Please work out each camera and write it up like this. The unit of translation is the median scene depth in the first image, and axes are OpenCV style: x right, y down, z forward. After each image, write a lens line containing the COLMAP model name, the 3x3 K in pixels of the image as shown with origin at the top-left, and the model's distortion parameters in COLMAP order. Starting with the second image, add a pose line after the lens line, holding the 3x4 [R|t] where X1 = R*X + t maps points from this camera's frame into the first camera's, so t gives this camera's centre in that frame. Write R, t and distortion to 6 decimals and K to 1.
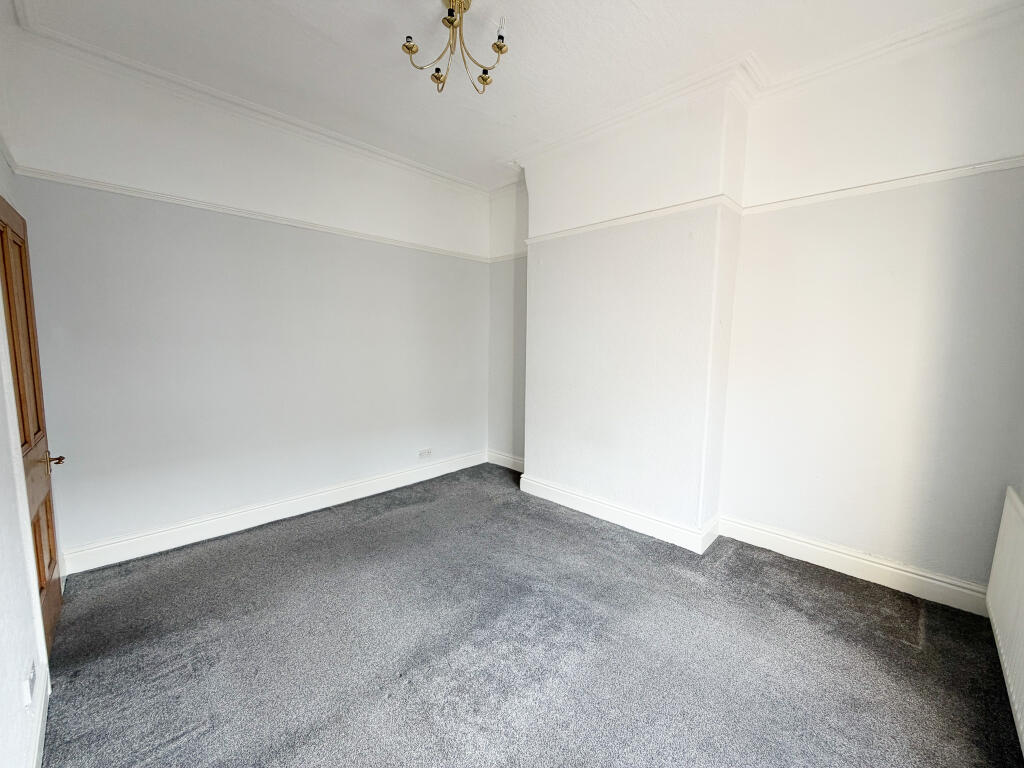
lens RADIAL K [[408.5, 0, 509.1], [0, 408.5, 387.1], [0, 0, 1]] dist [-0.000564, -0.000321]
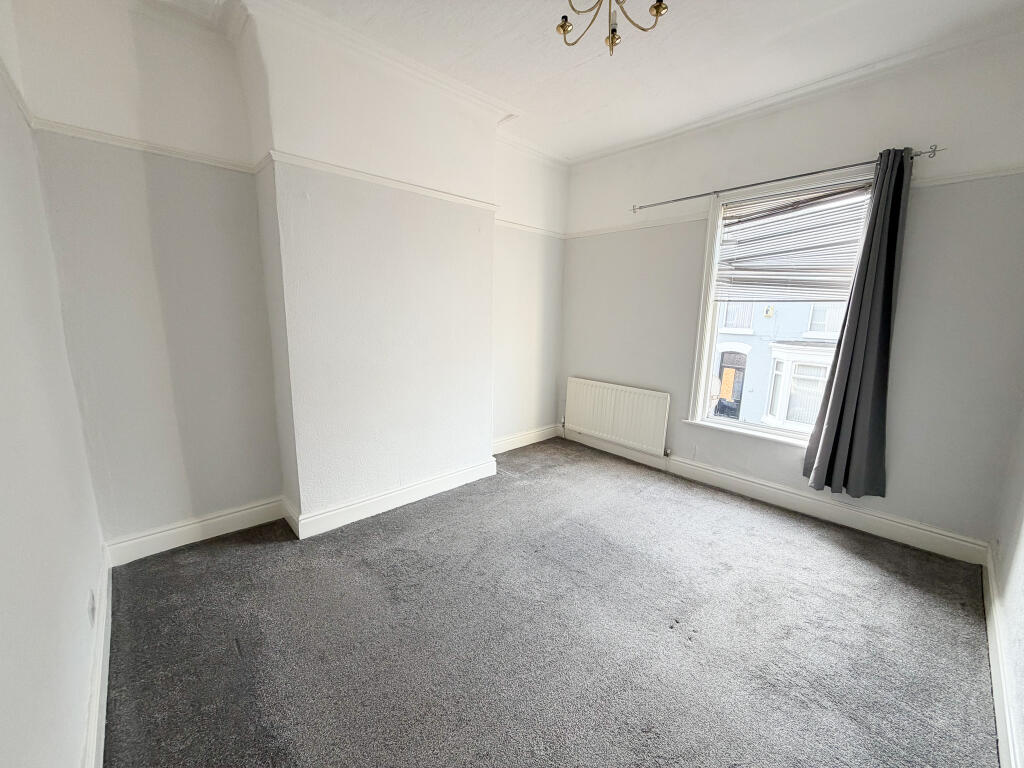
lens RADIAL K [[408.5, 0, 509.1], [0, 408.5, 387.1], [0, 0, 1]] dist [-0.000564, -0.000321]
pose [[0.046675, -0.174120, 0.983618, -0.598375], [0.115315, 0.979047, 0.167839, -0.069029], [-0.992232, 0.105592, 0.065775, 0.622534]]
